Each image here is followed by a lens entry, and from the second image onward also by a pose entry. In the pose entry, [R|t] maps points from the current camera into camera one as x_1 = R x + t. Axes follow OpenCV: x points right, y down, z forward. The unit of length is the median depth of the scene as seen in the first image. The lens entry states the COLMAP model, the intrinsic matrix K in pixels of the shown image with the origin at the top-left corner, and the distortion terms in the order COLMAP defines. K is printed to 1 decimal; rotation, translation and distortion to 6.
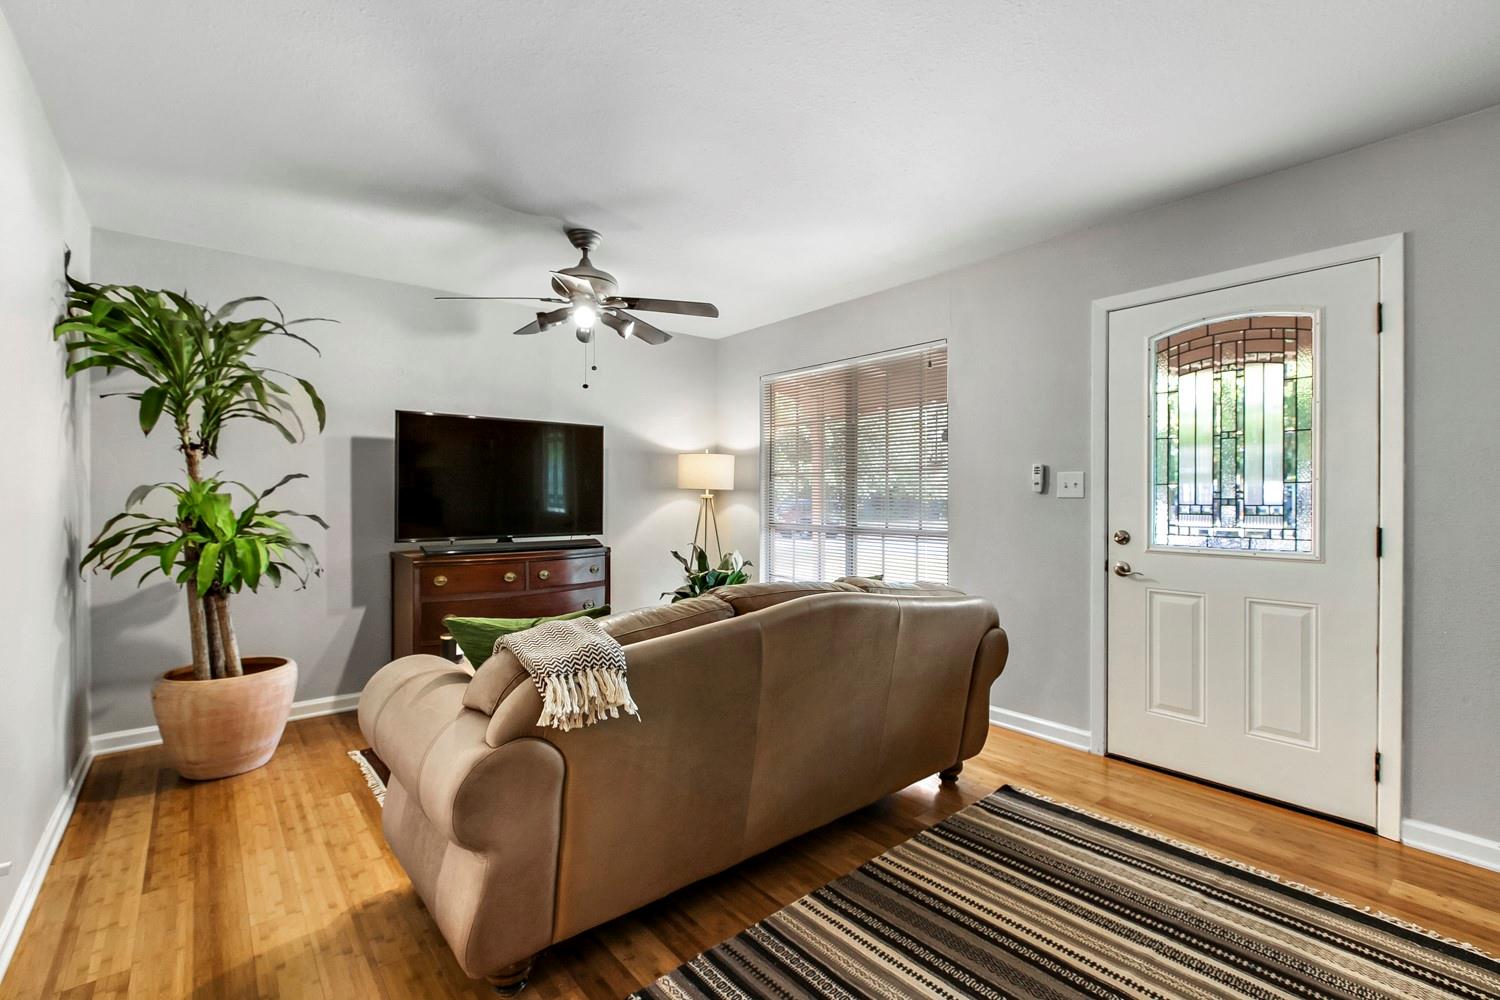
lens RADIAL K [[670.6, 0, 743.5], [0, 670.6, 498.5], [0, 0, 1]] dist [0.003707, -0.001253]
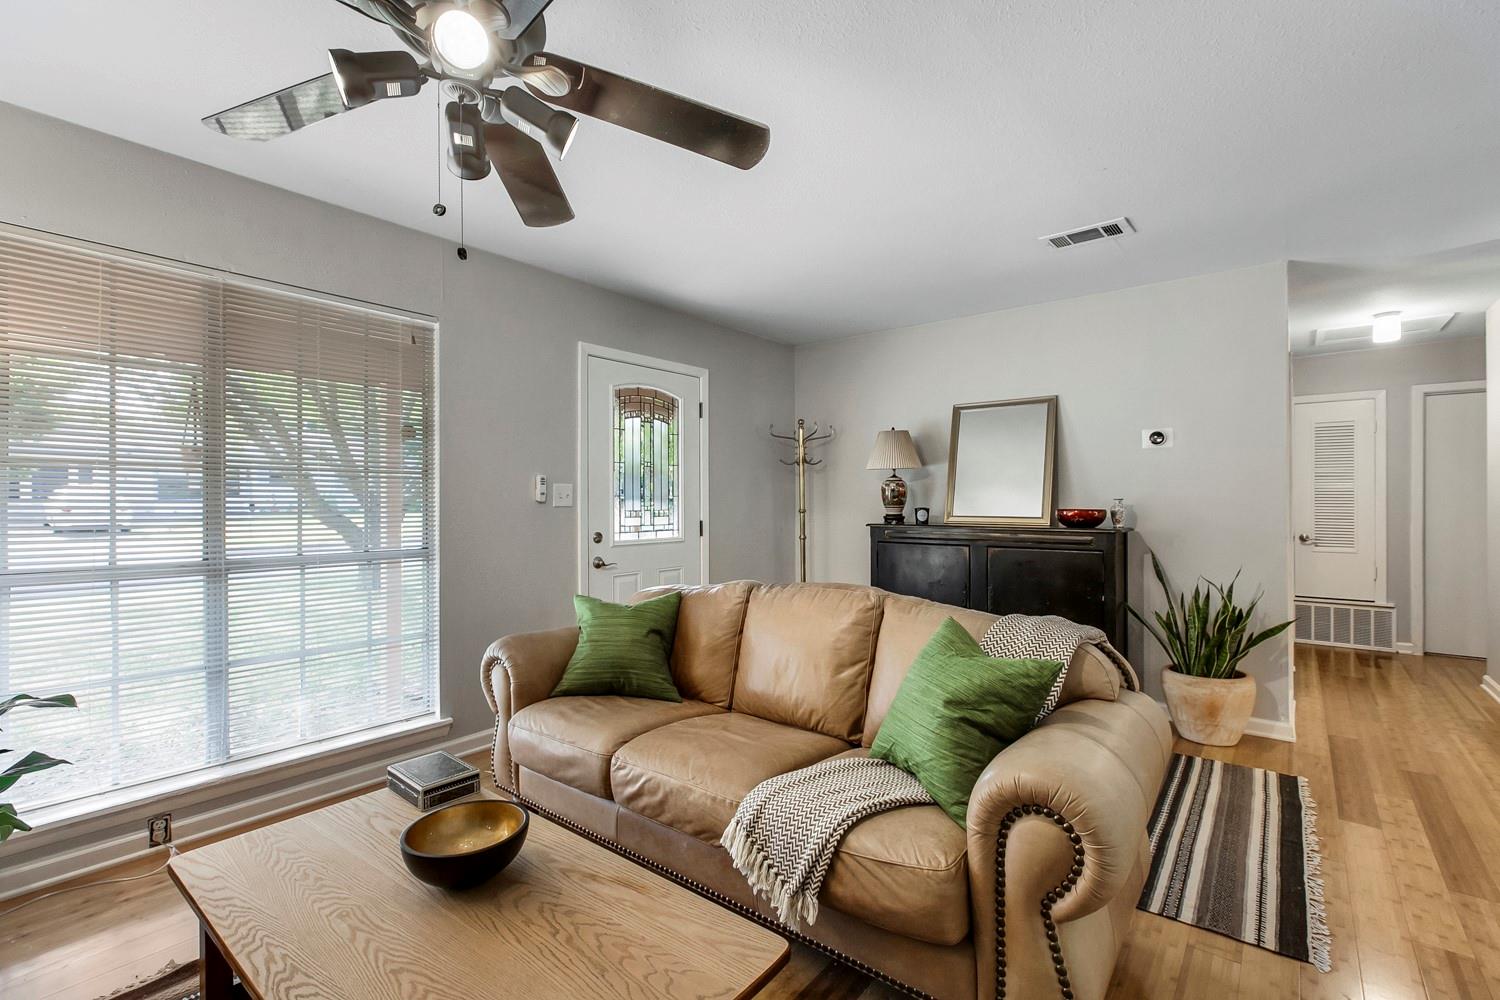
lens RADIAL K [[670.6, 0, 759.5], [0, 670.6, 505.7], [0, 0, 1]] dist [0.003707, -0.001253]
pose [[-0.217454, -0.010539, 0.976014, -0.616601], [0.002684, 0.999931, 0.011395, -0.013528], [-0.976067, 0.005097, -0.217411, 0.815738]]
